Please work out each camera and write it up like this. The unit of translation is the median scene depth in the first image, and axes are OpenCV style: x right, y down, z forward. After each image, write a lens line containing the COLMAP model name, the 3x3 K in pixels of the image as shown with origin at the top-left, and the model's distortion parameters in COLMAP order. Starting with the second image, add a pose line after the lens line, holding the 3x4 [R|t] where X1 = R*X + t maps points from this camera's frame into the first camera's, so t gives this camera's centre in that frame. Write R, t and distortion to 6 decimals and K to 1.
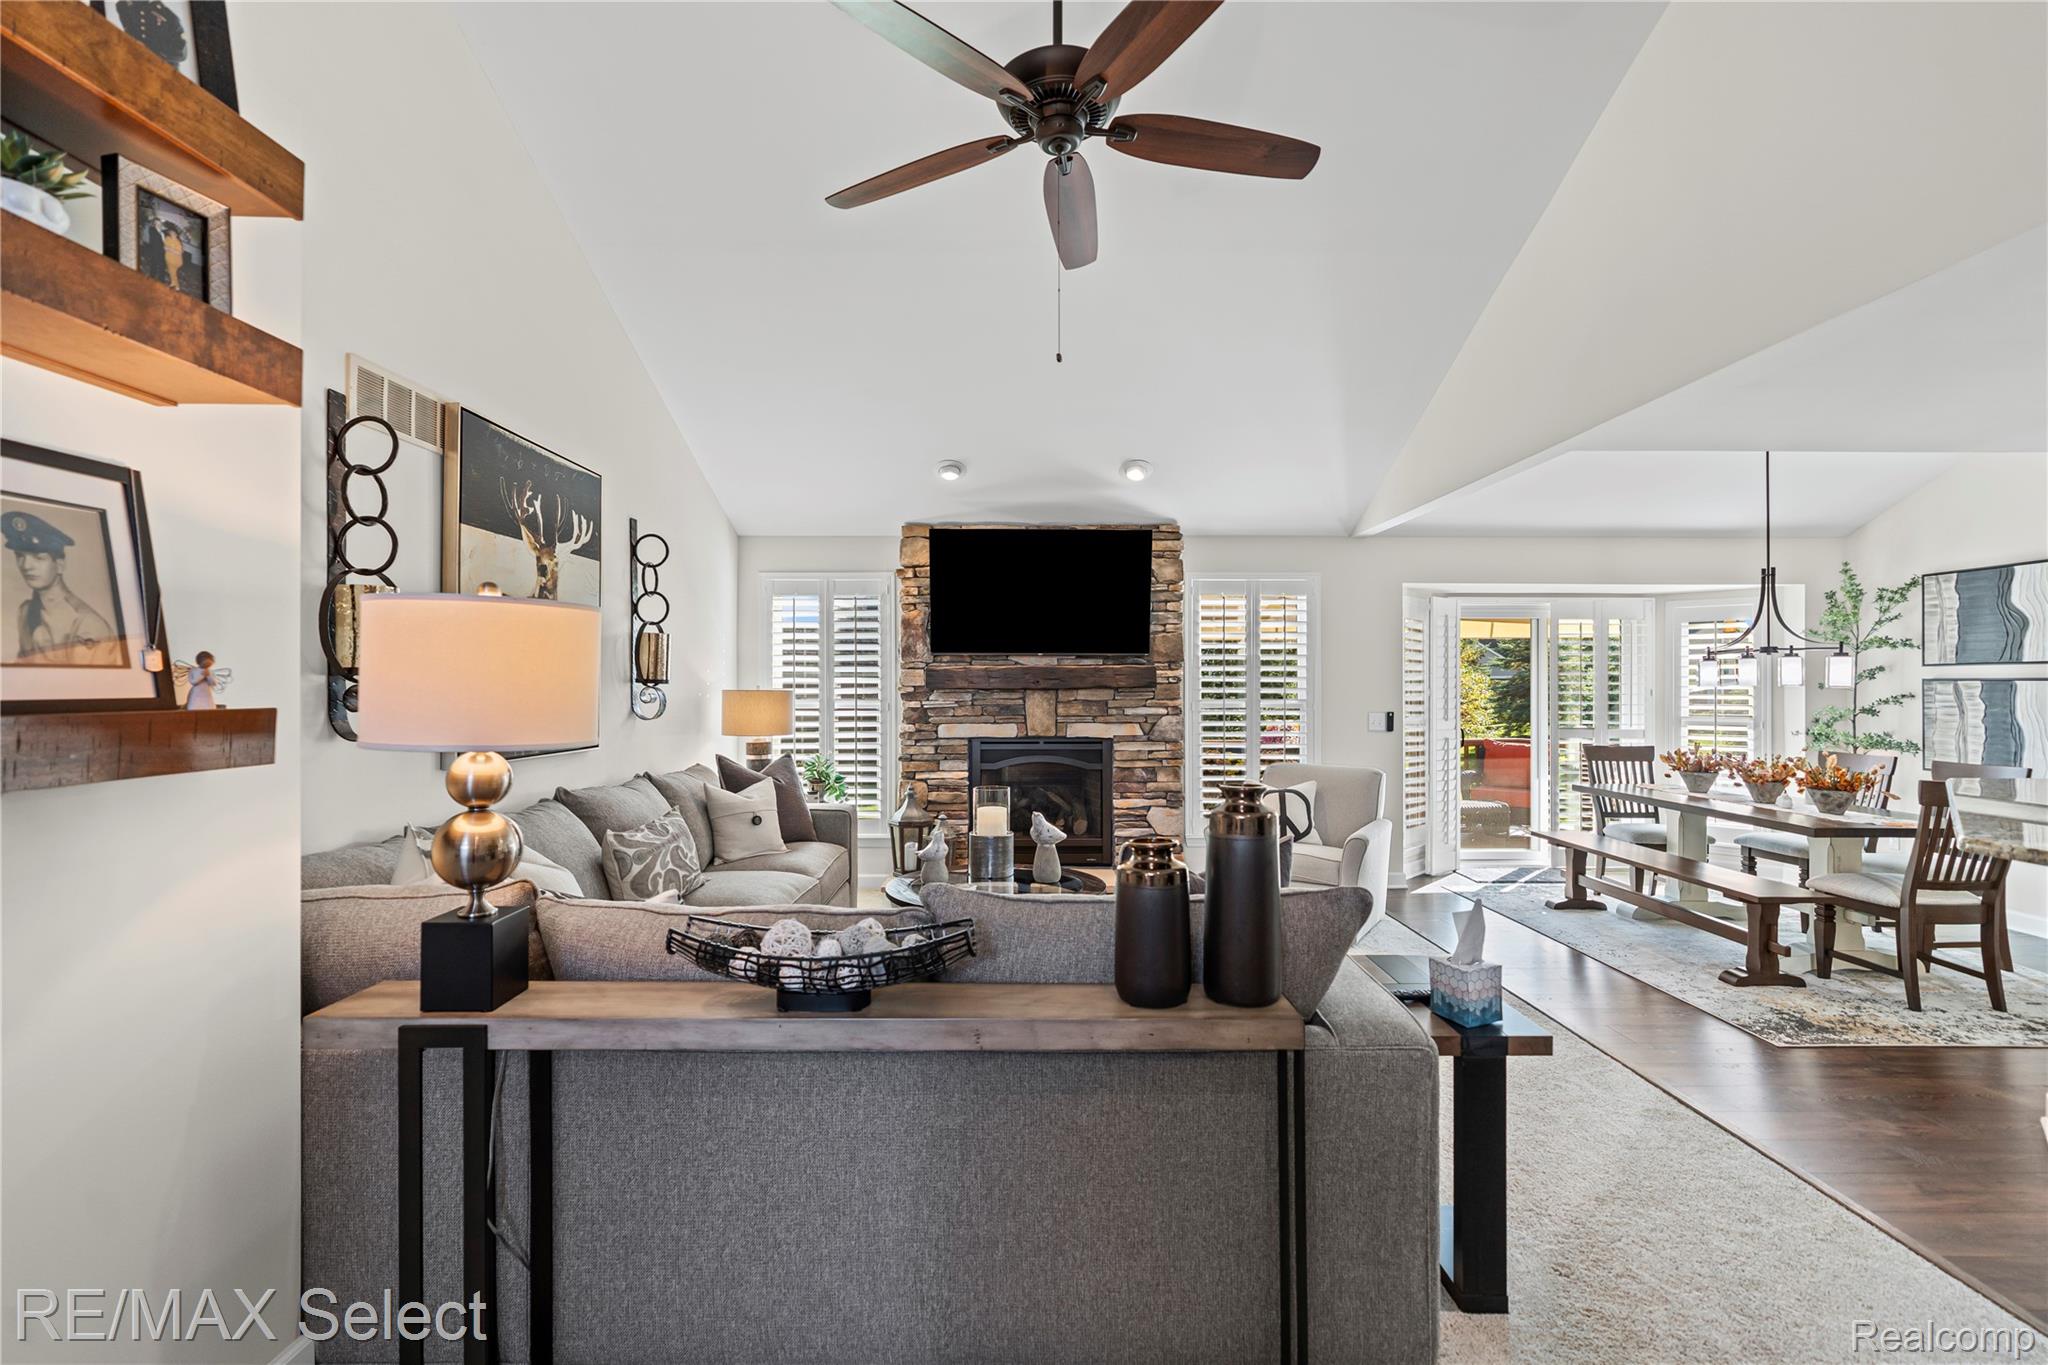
lens RADIAL K [[918.7, 0, 1042.7], [0, 918.7, 683.0], [0, 0, 1]] dist [-0.007812, 0.000898]
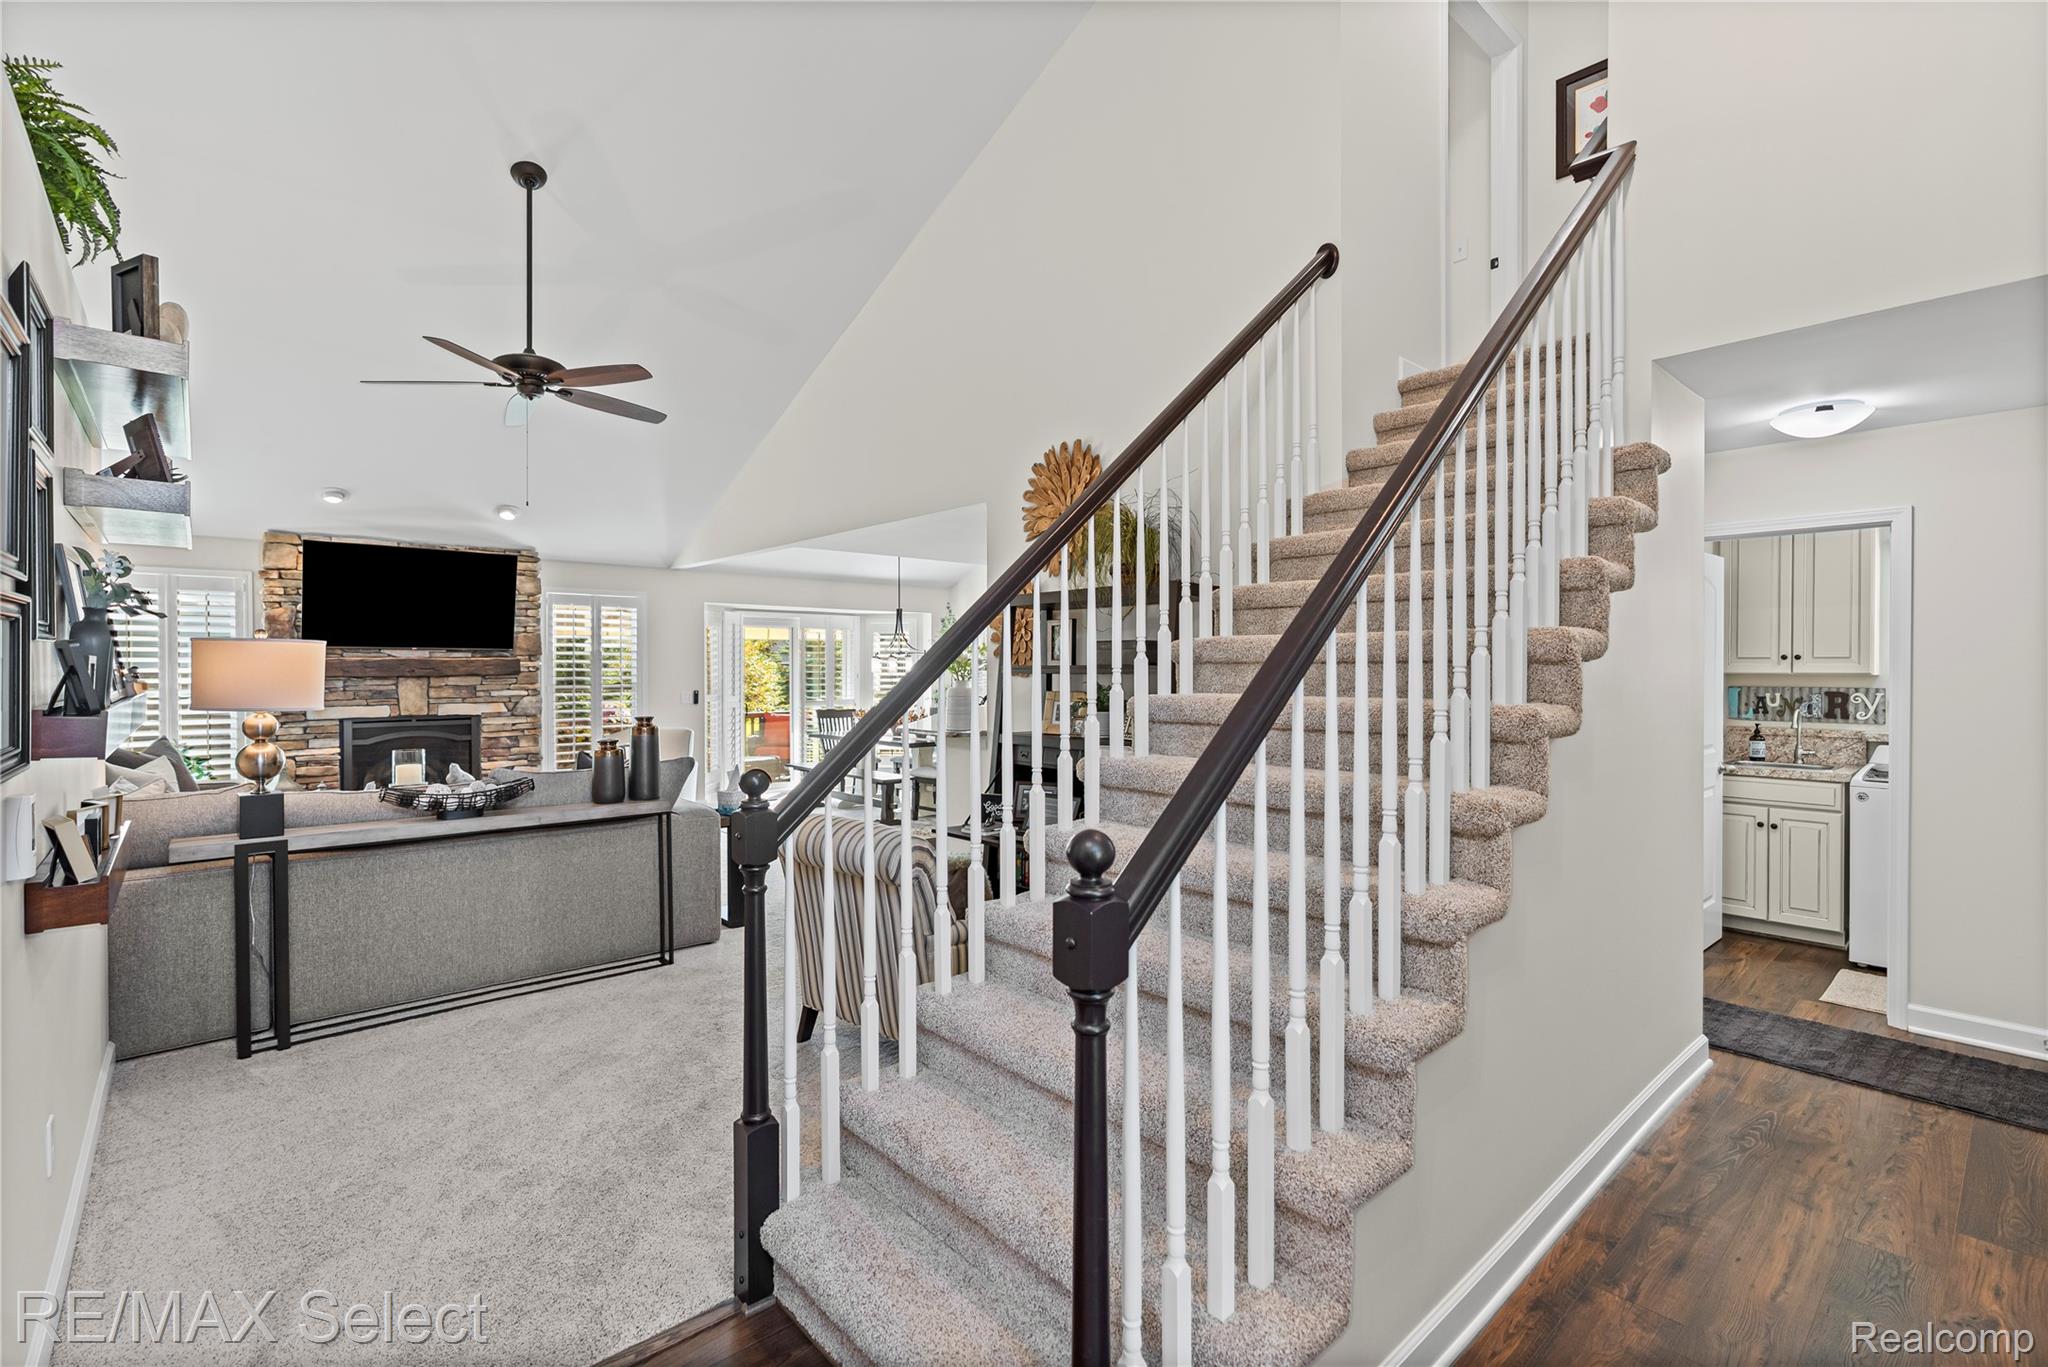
lens RADIAL K [[900.7, 0, 1015.3], [0, 900.7, 677.2], [0, 0, 1]] dist [-0.004175, 0.000008]
pose [[0.760266, -0.007990, 0.649563, -0.172025], [-0.000584, 0.999916, 0.012984, -0.008900], [-0.649612, -0.010251, 0.760197, -0.434777]]
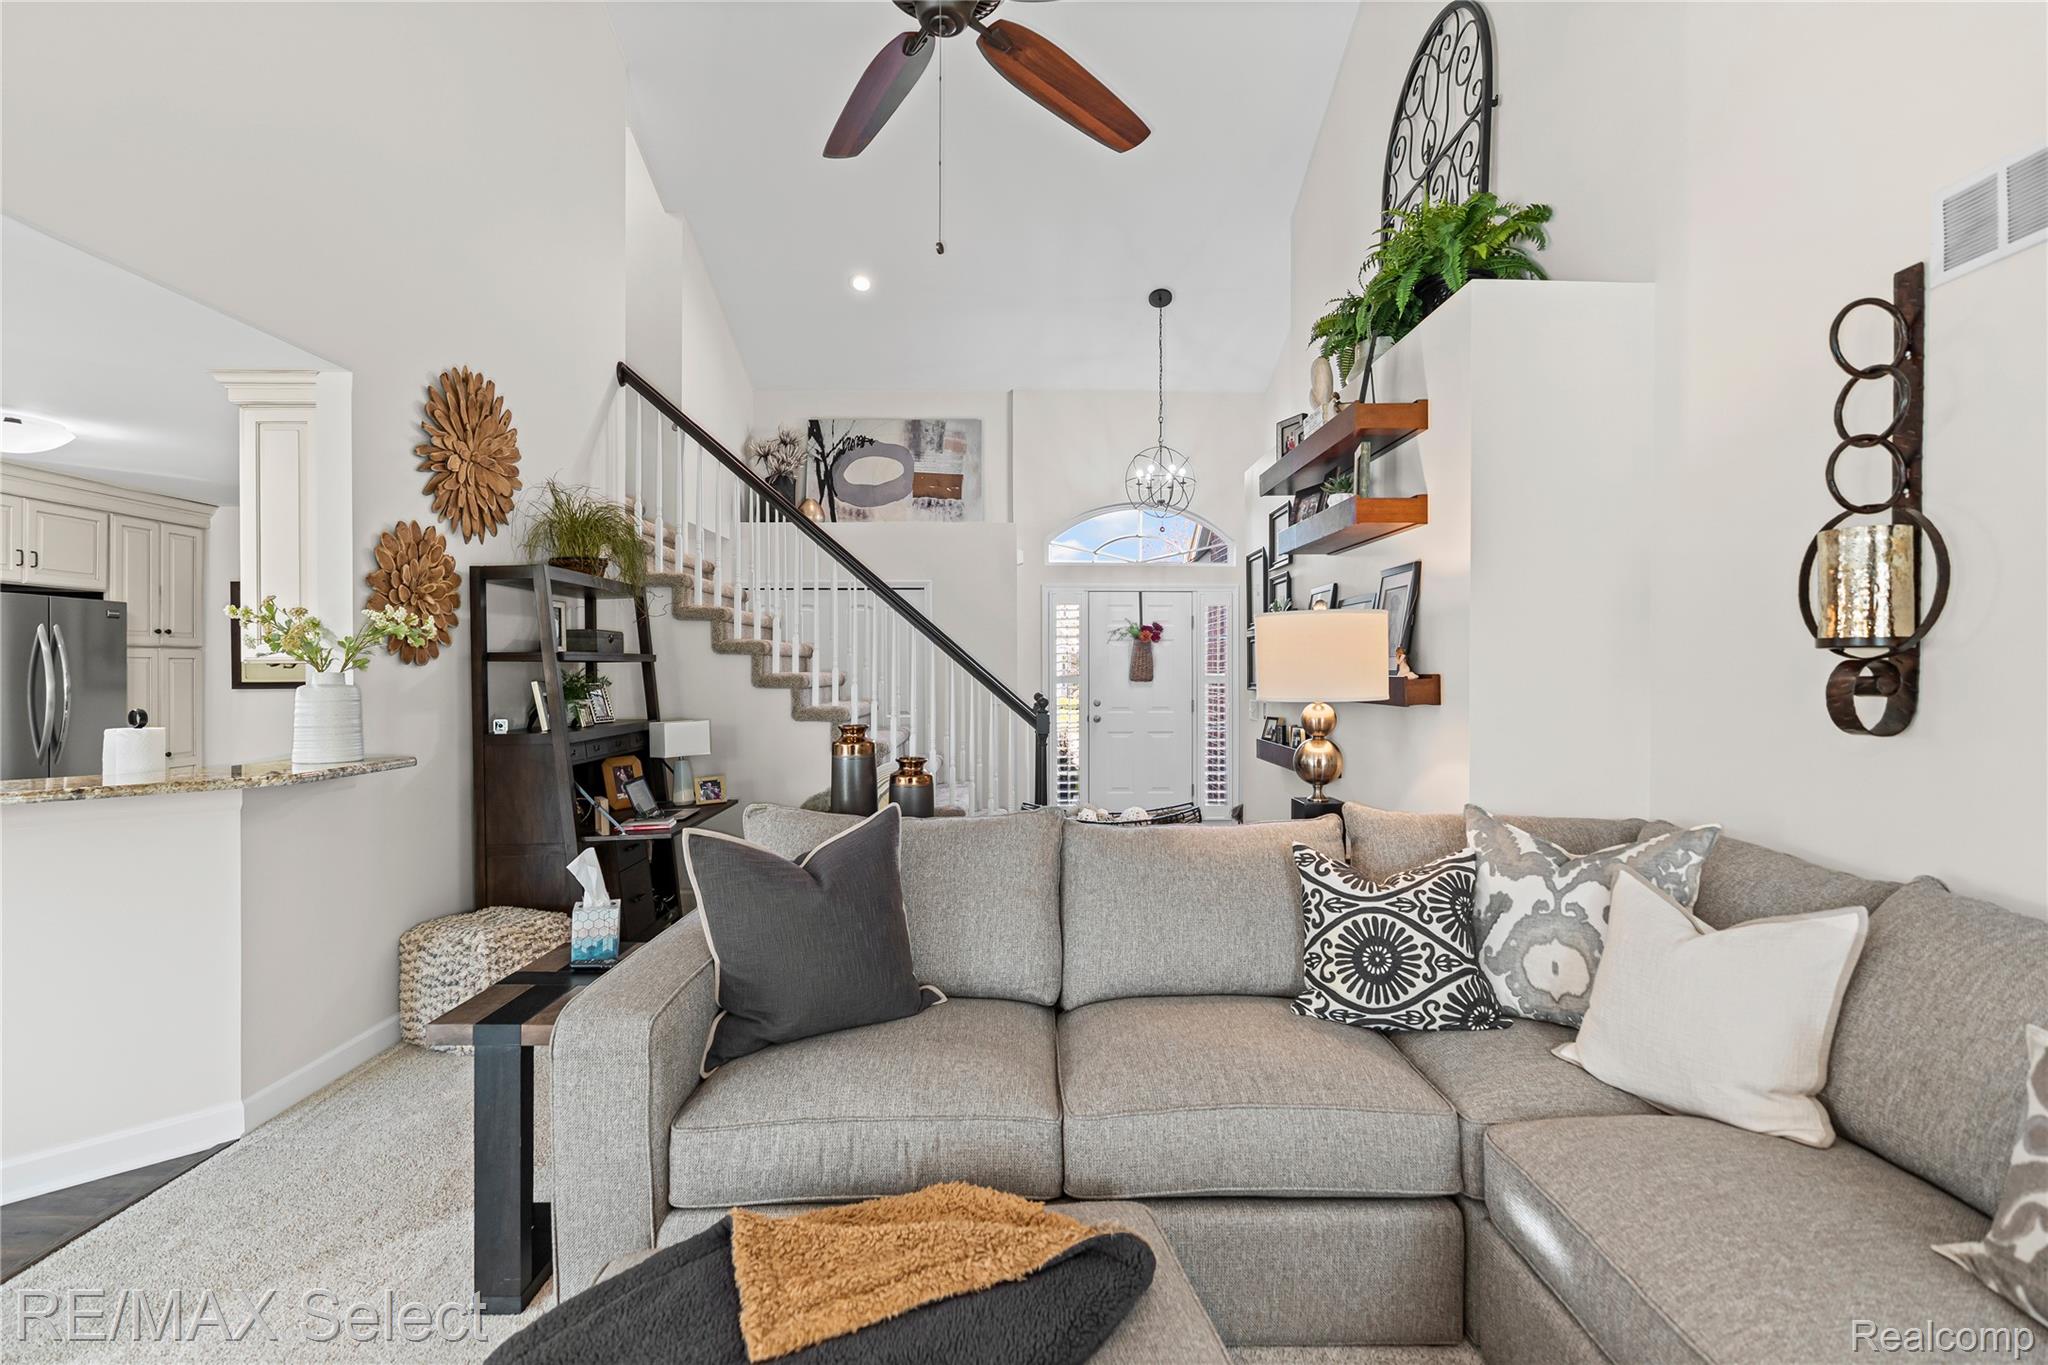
lens RADIAL K [[943.2, 0, 1033.5], [0, 943.2, 667.7], [0, 0, 1]] dist [-0.006469, 0.000463]
pose [[-0.999932, -0.001365, -0.011623, -0.029291], [-0.001324, 0.999993, -0.003563, 0.004614], [0.011628, -0.003547, -0.999926, 0.763758]]
